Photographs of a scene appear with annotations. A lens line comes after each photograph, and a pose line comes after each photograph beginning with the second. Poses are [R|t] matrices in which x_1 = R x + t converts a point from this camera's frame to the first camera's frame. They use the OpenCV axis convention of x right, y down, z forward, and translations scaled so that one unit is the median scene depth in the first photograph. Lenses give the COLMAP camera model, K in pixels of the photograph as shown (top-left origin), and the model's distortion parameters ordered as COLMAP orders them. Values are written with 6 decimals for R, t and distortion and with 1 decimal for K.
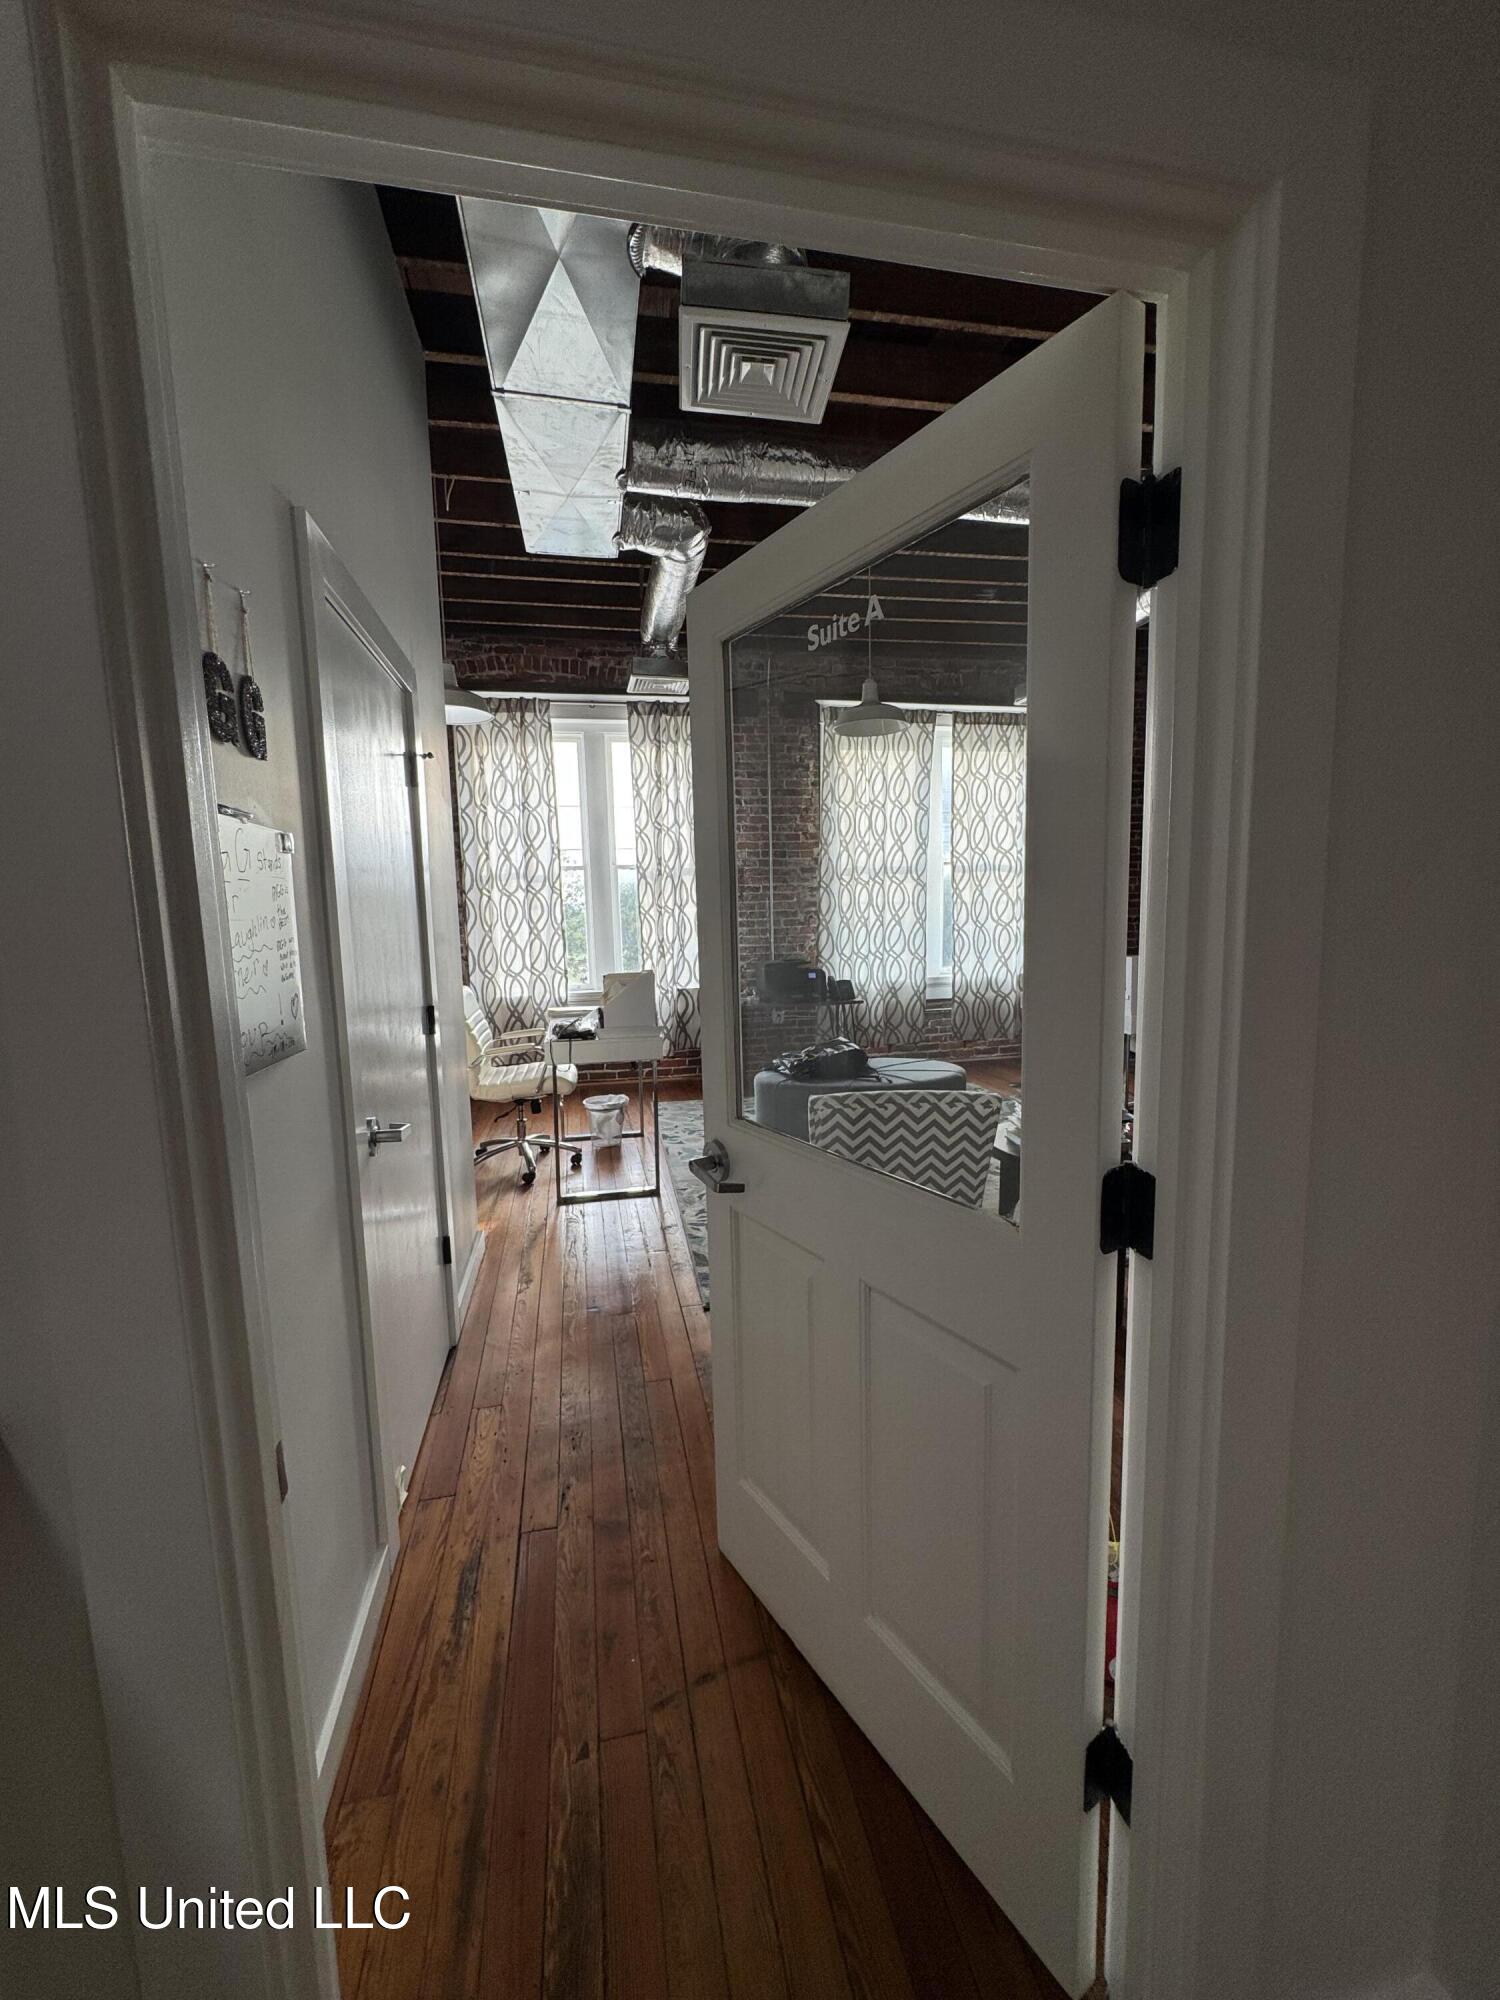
lens RADIAL K [[798.8, 0, 749.3], [0, 798.8, 1004.5], [0, 0, 1]] dist [-0.002708, 0.000484]
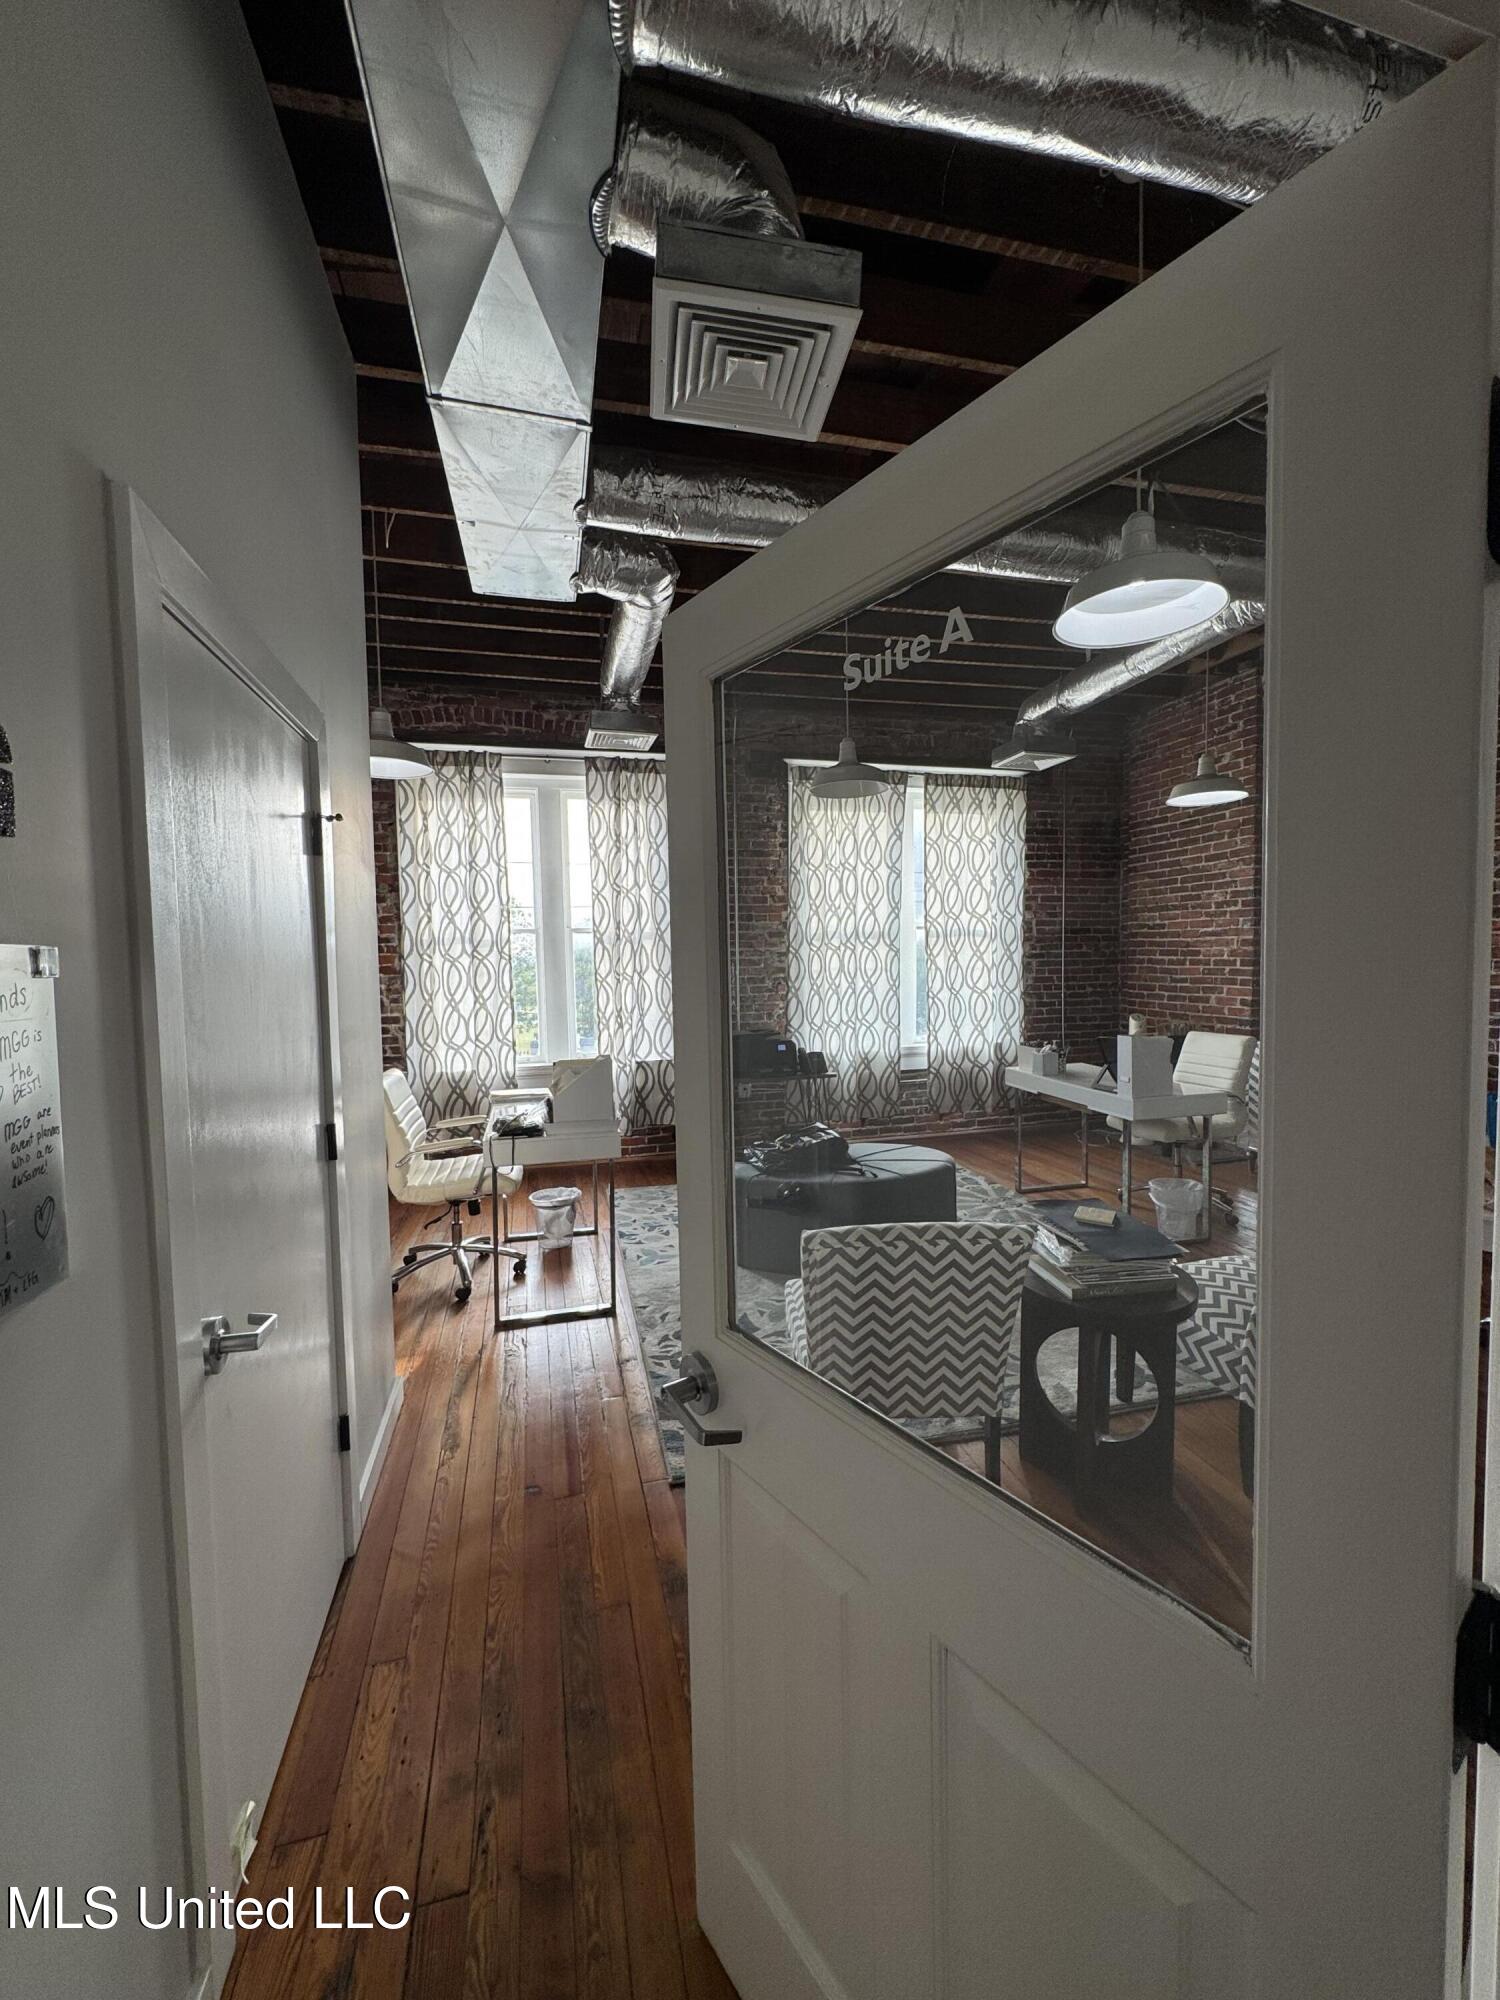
lens RADIAL K [[798.8, 0, 748.9], [0, 798.8, 1002.6], [0, 0, 1]] dist [-0.002708, 0.000484]
pose [[0.998581, 0.001420, 0.053235, -0.017340], [0.002149, 0.997755, -0.066941, -0.048488], [-0.053211, 0.066960, 0.996336, 0.127198]]
